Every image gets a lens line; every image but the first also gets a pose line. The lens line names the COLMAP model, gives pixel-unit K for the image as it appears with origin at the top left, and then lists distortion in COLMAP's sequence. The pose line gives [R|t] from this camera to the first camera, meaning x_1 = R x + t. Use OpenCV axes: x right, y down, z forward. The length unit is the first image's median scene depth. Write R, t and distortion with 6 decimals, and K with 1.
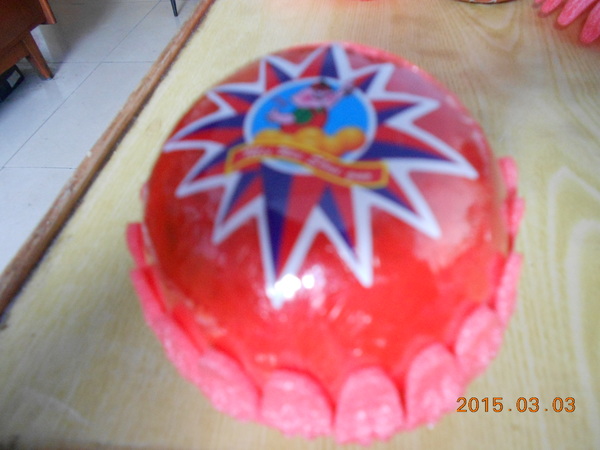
lens RADIAL K [[460.9, 0, 300.0], [0, 460.9, 225.0], [0, 0, 1]] dist [-0.005548, 0.004905]
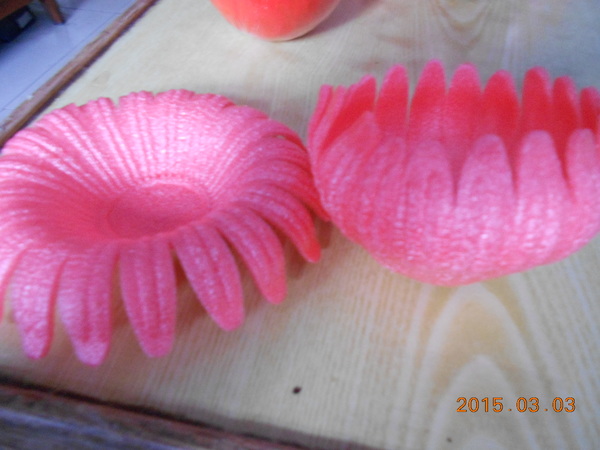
lens RADIAL K [[460.9, 0, 300.0], [0, 460.9, 225.0], [0, 0, 1]] dist [-0.005548, 0.004905]
pose [[0.993092, 0.117188, -0.005881, 0.170712], [-0.116732, 0.991819, 0.051660, 0.008216], [0.011886, -0.050616, 0.998647, -0.051939]]
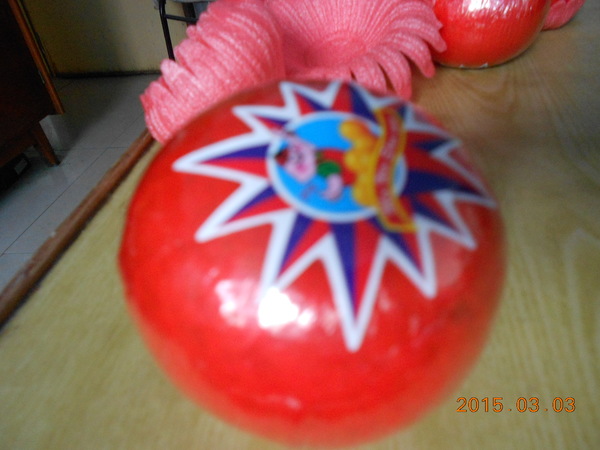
lens RADIAL K [[470.0, 0, 300.0], [0, 470.0, 225.0], [0, 0, 1]] dist [-0.001436, 0.002834]
pose [[0.999207, -0.036268, -0.016449, 0.041428], [0.033094, 0.985965, -0.163639, -0.002689], [0.022153, 0.162965, 0.986383, 0.075798]]
